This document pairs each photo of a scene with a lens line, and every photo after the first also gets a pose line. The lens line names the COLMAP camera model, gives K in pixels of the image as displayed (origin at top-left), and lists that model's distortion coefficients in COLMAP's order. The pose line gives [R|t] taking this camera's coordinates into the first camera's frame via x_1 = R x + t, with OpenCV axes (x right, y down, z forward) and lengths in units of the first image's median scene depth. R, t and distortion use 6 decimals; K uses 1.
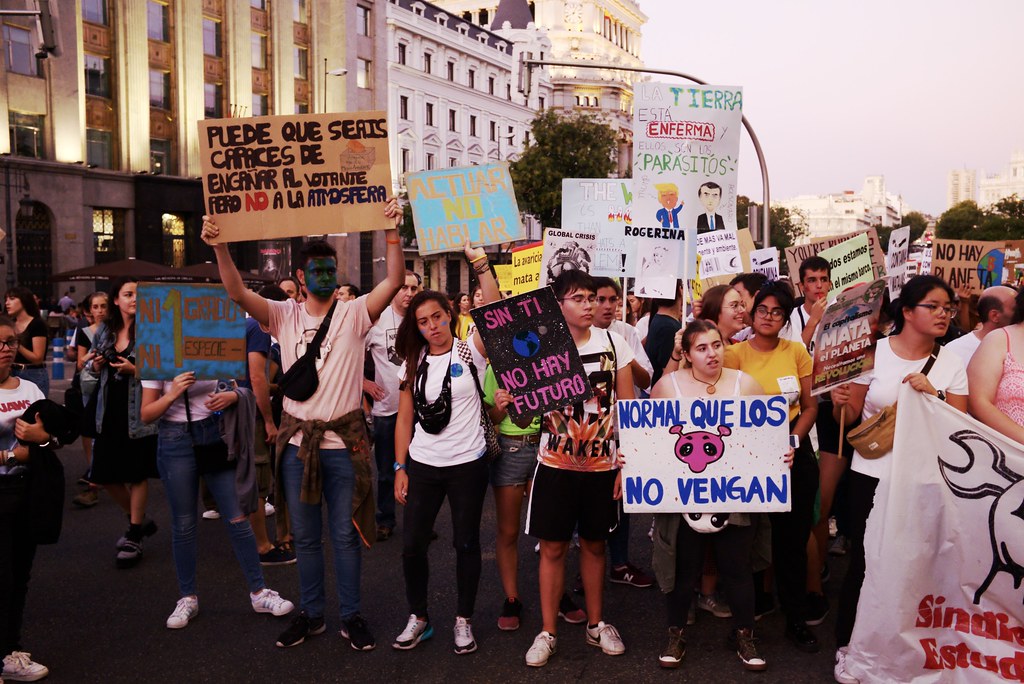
lens RADIAL K [[1045.1, 0, 510.7], [0, 1045.1, 338.5], [0, 0, 1]] dist [-0.022276, 0.000000]
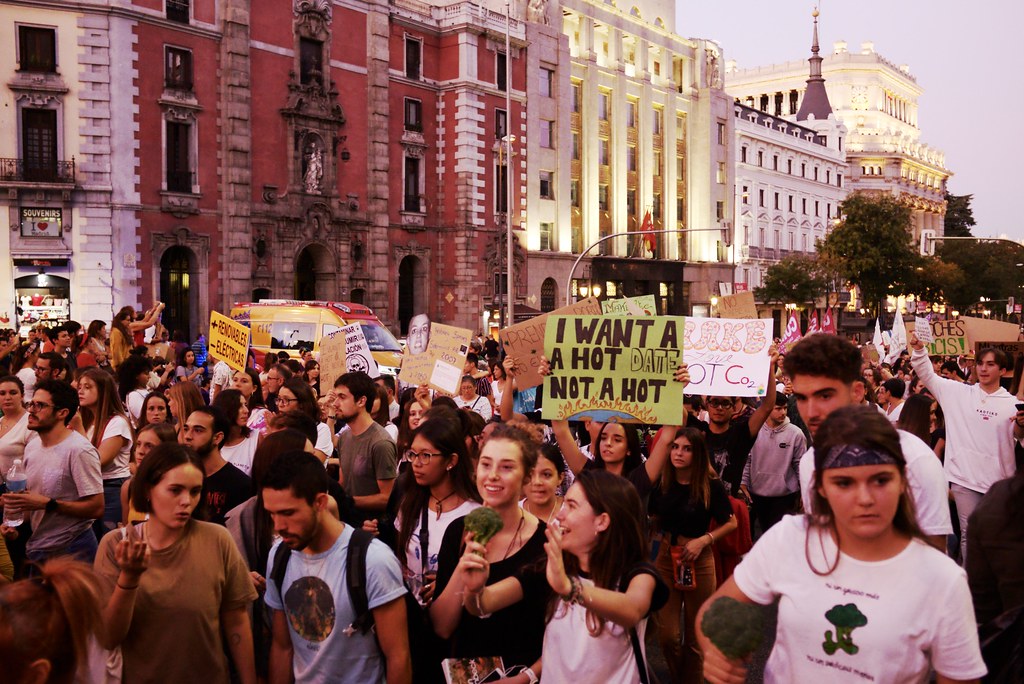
lens RADIAL K [[1045.1, 0, 512.2], [0, 1045.1, 341.7], [0, 0, 1]] dist [-0.022276, 0.000000]
pose [[0.975724, 0.018603, -0.218213, -0.094648], [-0.024581, 0.999392, -0.024714, 0.004654], [0.217621, 0.029478, 0.975588, -0.338404]]
